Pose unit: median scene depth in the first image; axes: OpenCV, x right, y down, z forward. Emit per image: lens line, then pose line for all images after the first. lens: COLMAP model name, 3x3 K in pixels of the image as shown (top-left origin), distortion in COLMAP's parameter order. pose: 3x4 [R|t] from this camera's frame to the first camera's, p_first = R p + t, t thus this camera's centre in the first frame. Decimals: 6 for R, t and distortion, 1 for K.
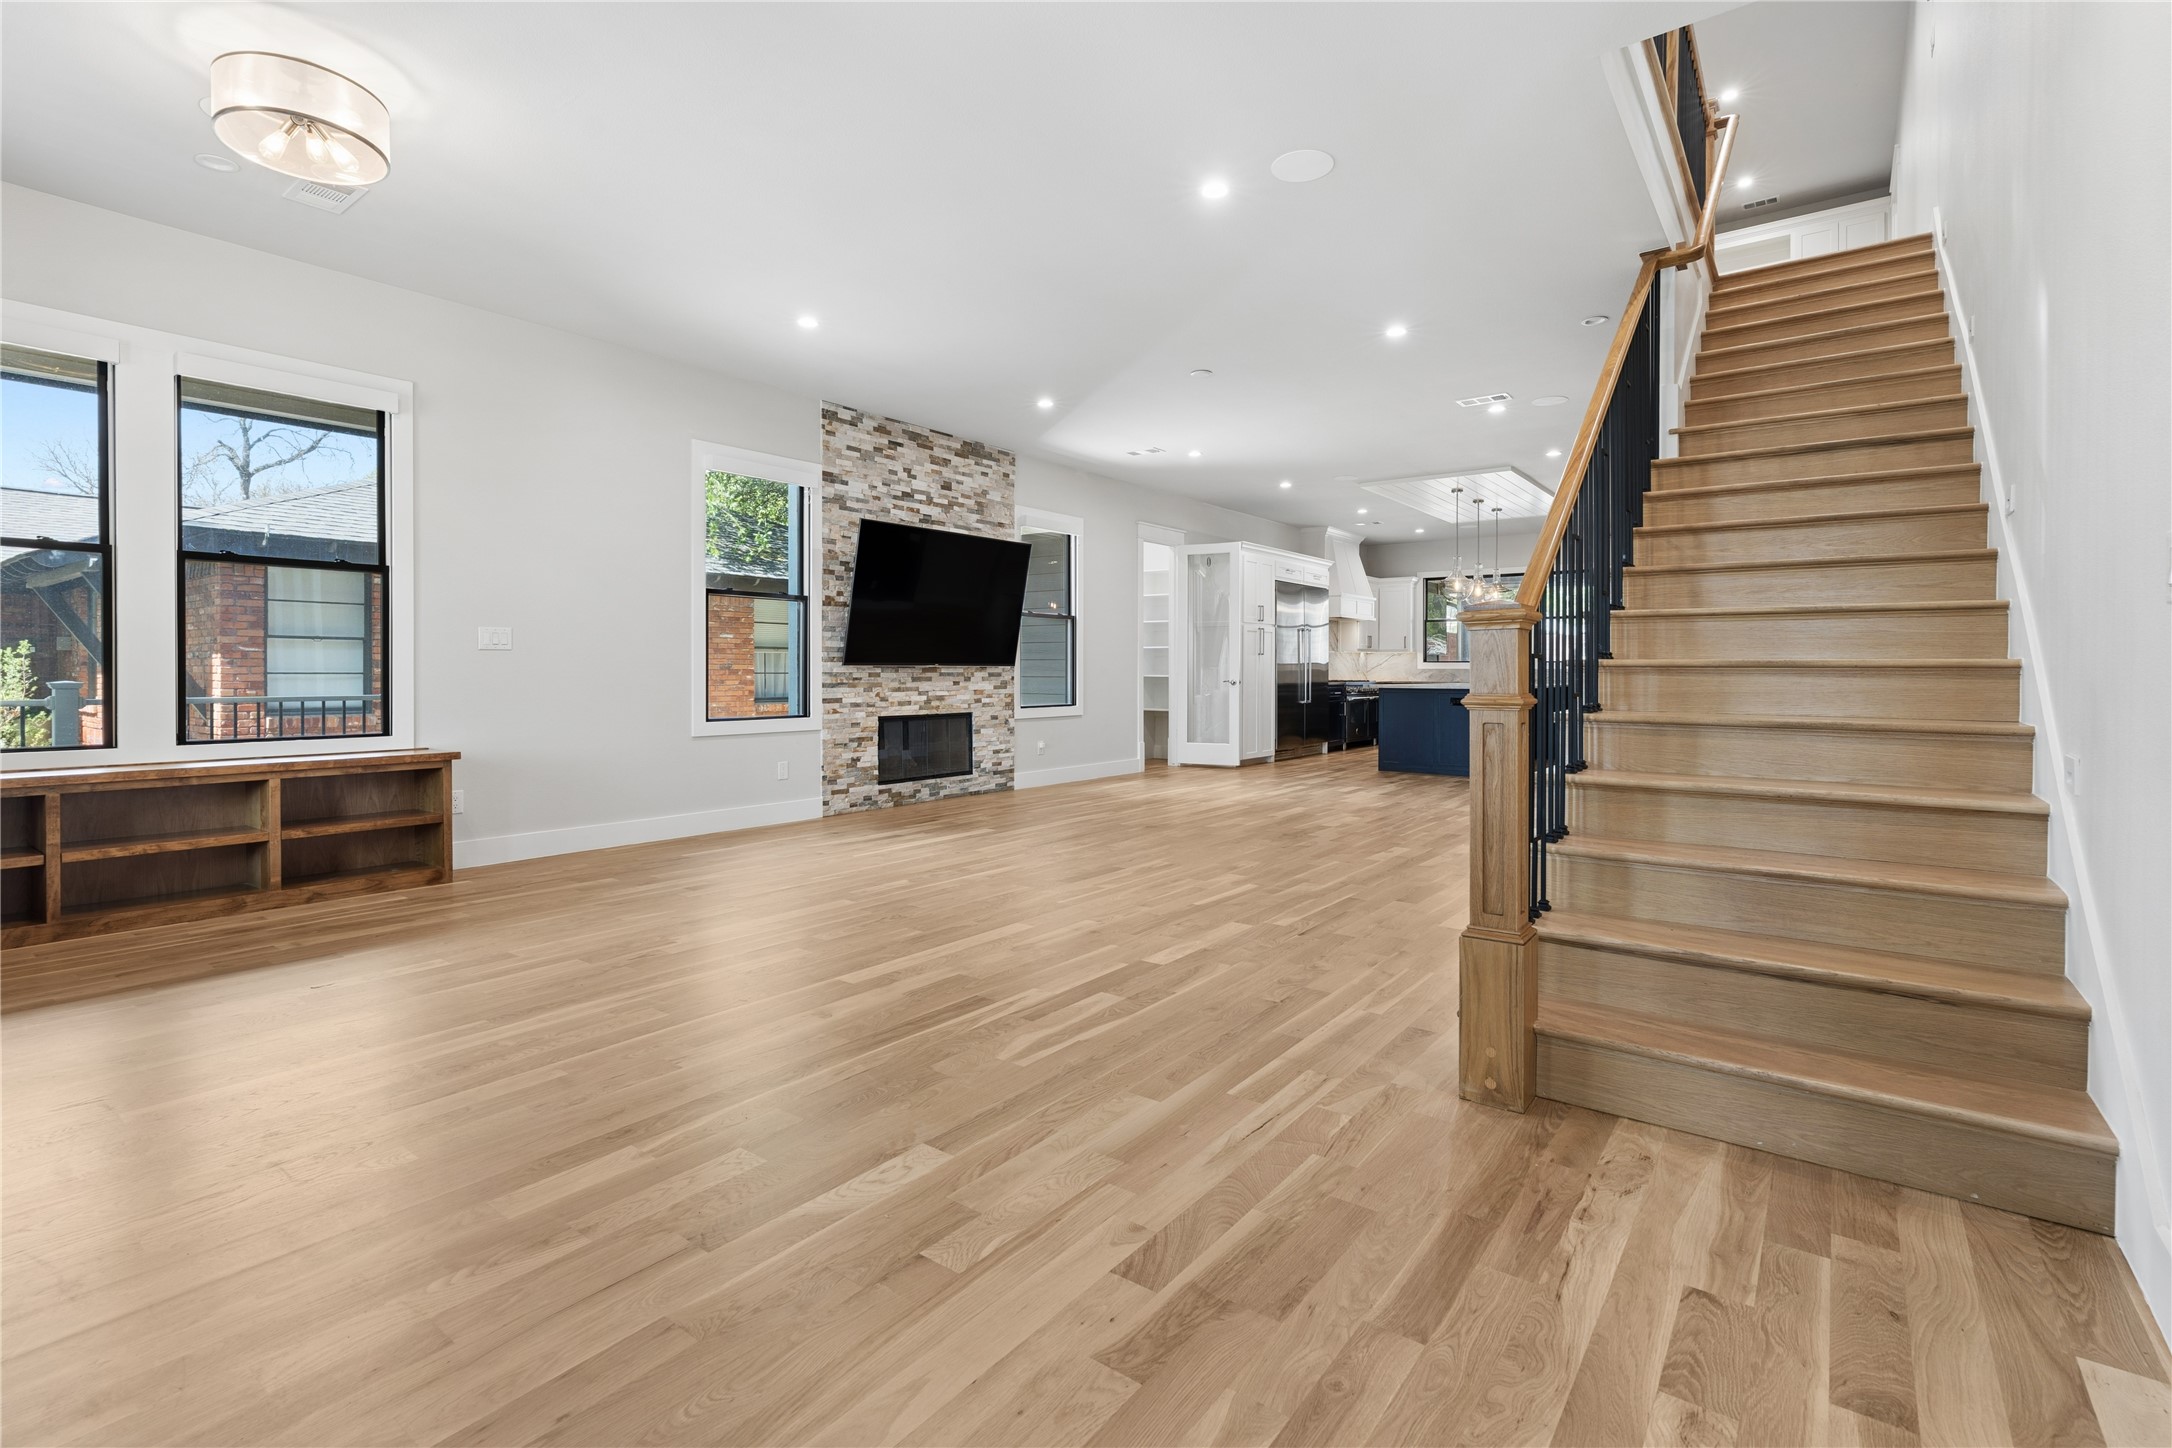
lens RADIAL K [[1001.8, 0, 1076.3], [0, 1001.8, 664.1], [0, 0, 1]] dist [-0.000737, -0.000090]
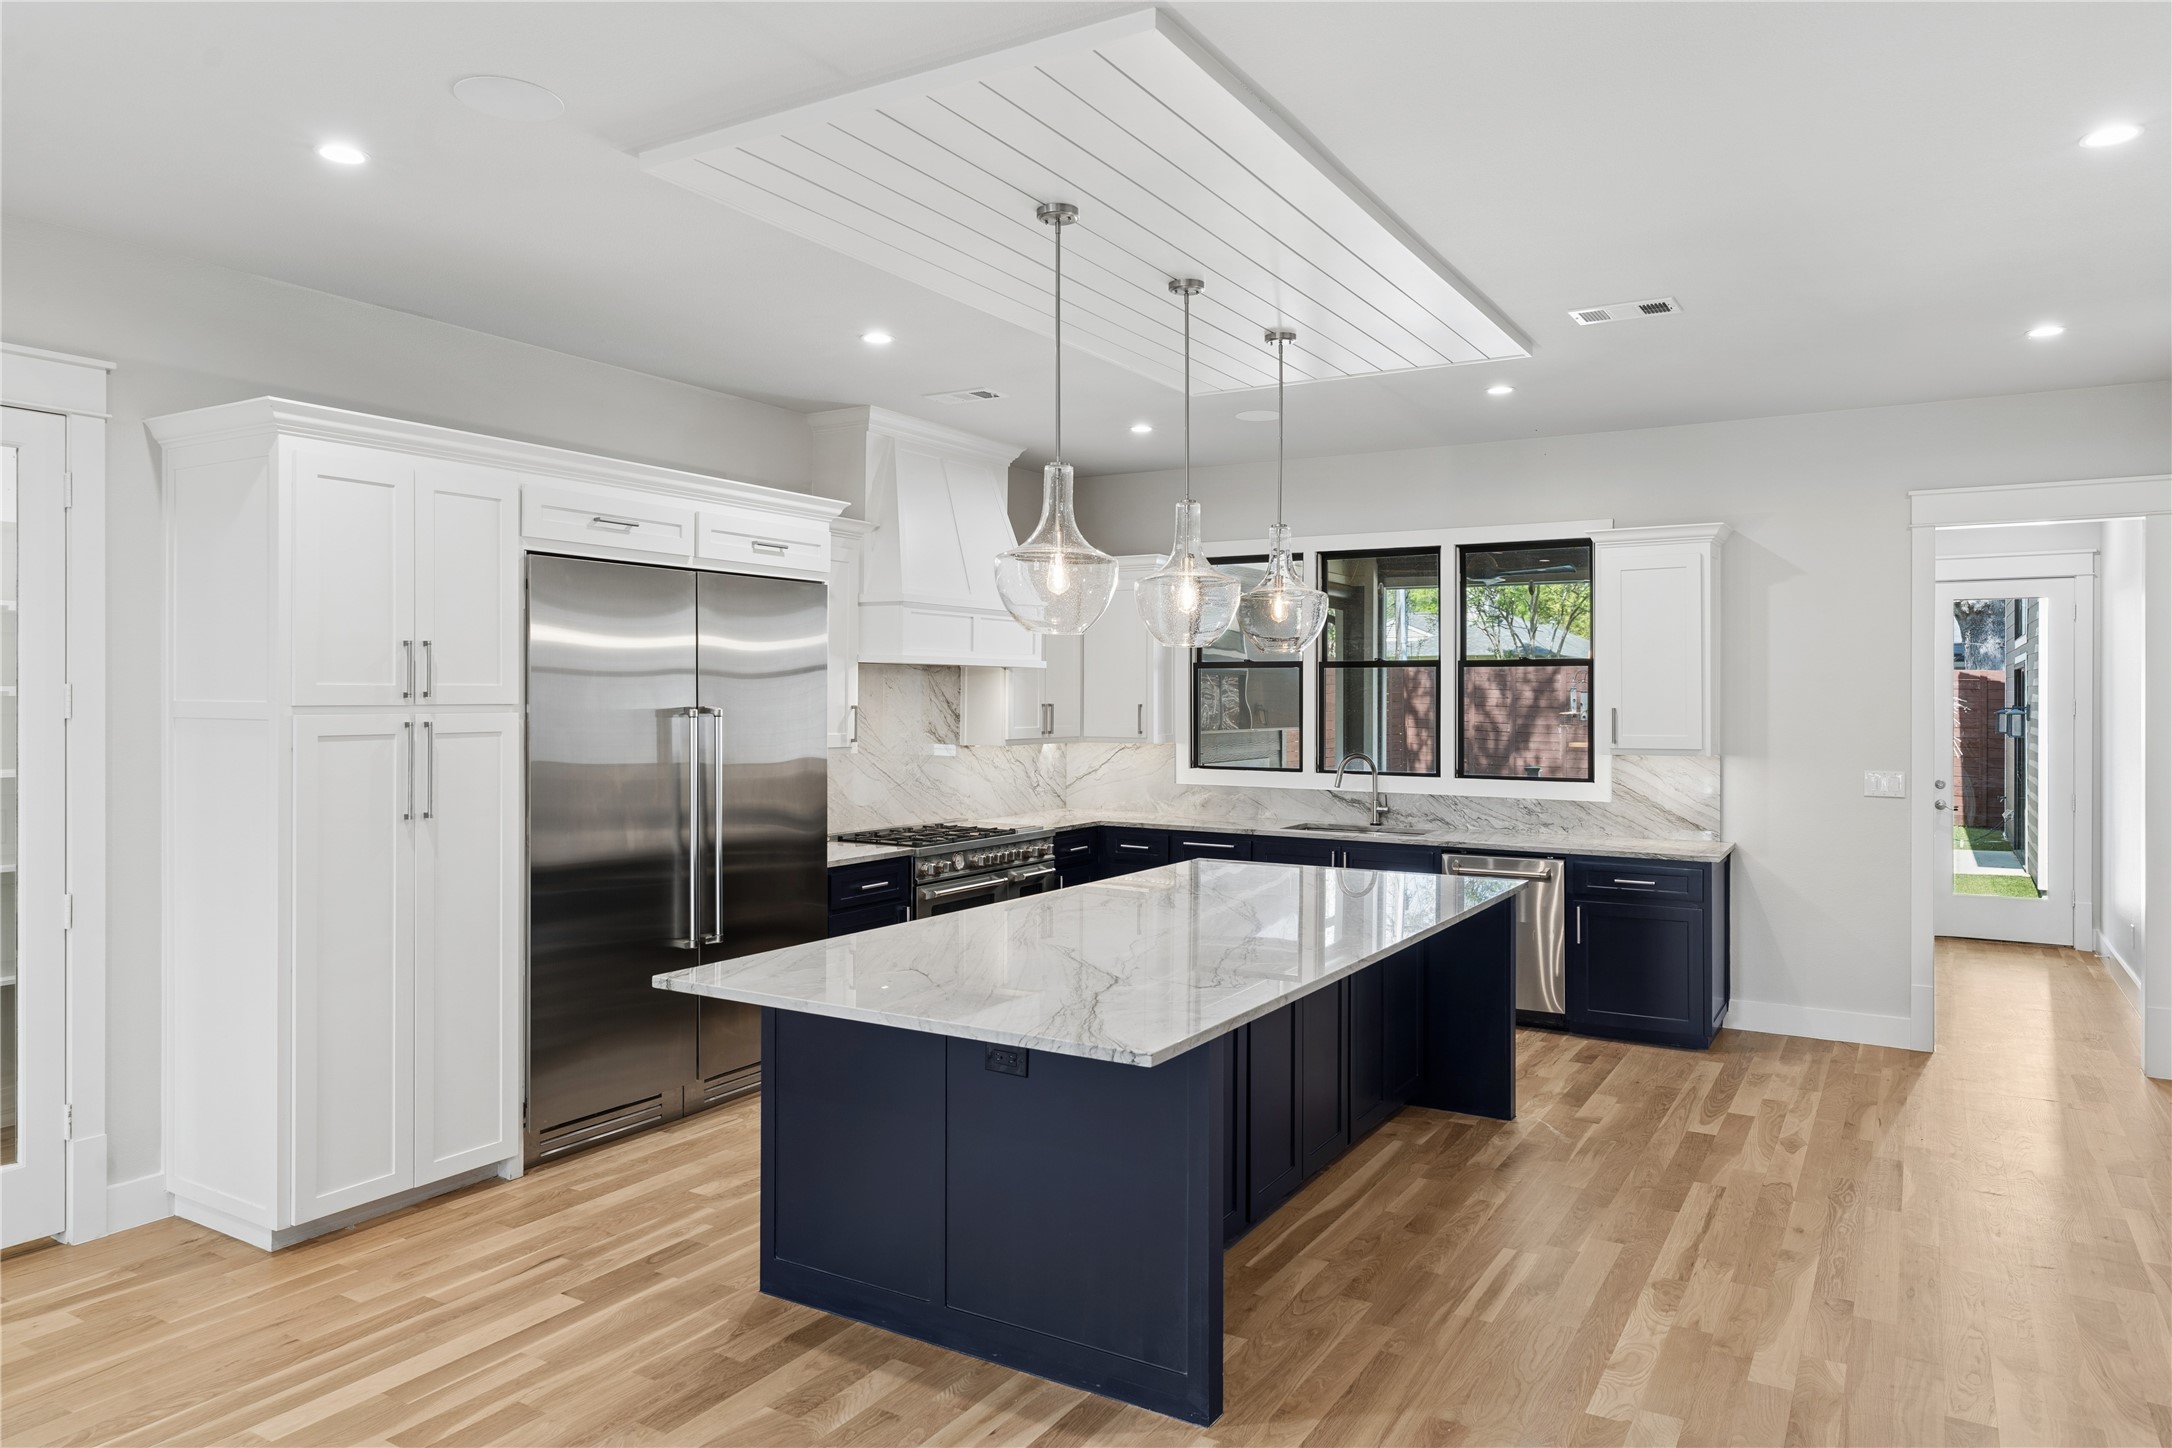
lens RADIAL K [[1408.1, 0, 1085.3], [0, 1408.1, 689.0], [0, 0, 1]] dist [0.000537, 0.000123]
pose [[0.993842, 0.001197, 0.110804, 0.273223], [-0.001225, 0.999999, 0.000185, -0.038238], [-0.110804, -0.000319, 0.993842, 0.498742]]
